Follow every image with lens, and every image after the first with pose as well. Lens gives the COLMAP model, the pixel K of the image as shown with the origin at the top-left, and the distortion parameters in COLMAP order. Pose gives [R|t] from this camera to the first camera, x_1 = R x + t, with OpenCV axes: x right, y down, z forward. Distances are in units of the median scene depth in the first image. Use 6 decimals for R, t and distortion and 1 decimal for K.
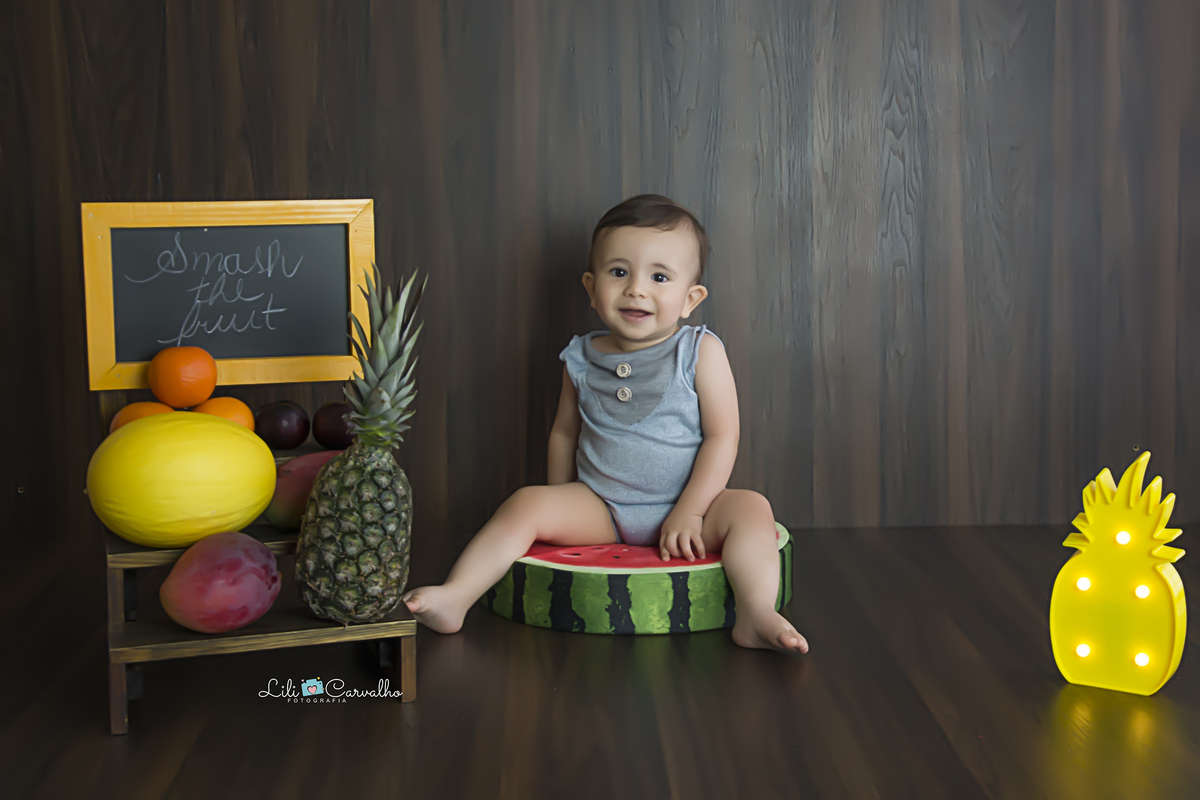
lens RADIAL K [[1539.6, 0, 652.5], [0, 1539.6, 373.2], [0, 0, 1]] dist [0.107155, 0.020251]
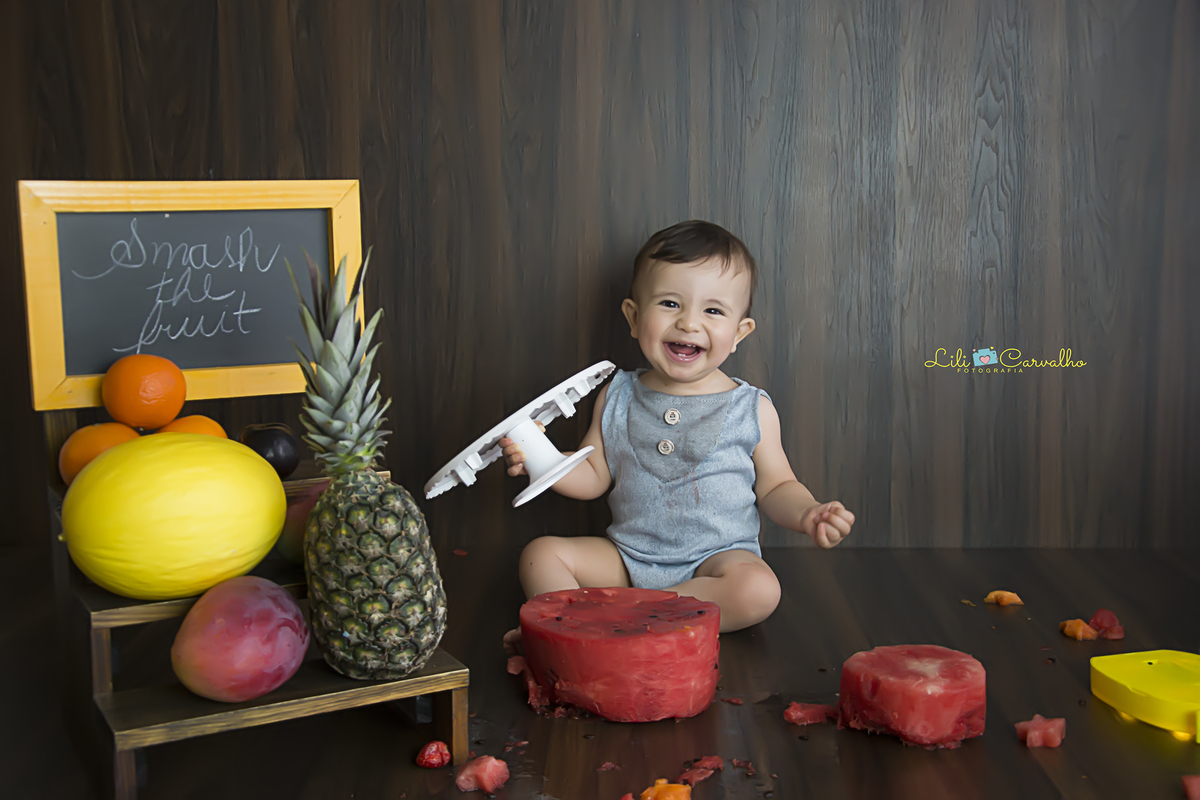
lens RADIAL K [[1450.5, 0, 615.0], [0, 1450.5, 423.9], [0, 0, 1]] dist [0.013829, 0.484505]
pose [[0.996580, 0.012397, -0.081696, 0.008939], [-0.009490, 0.999311, 0.035872, -0.005049], [0.082084, -0.034974, 0.996012, 0.111374]]
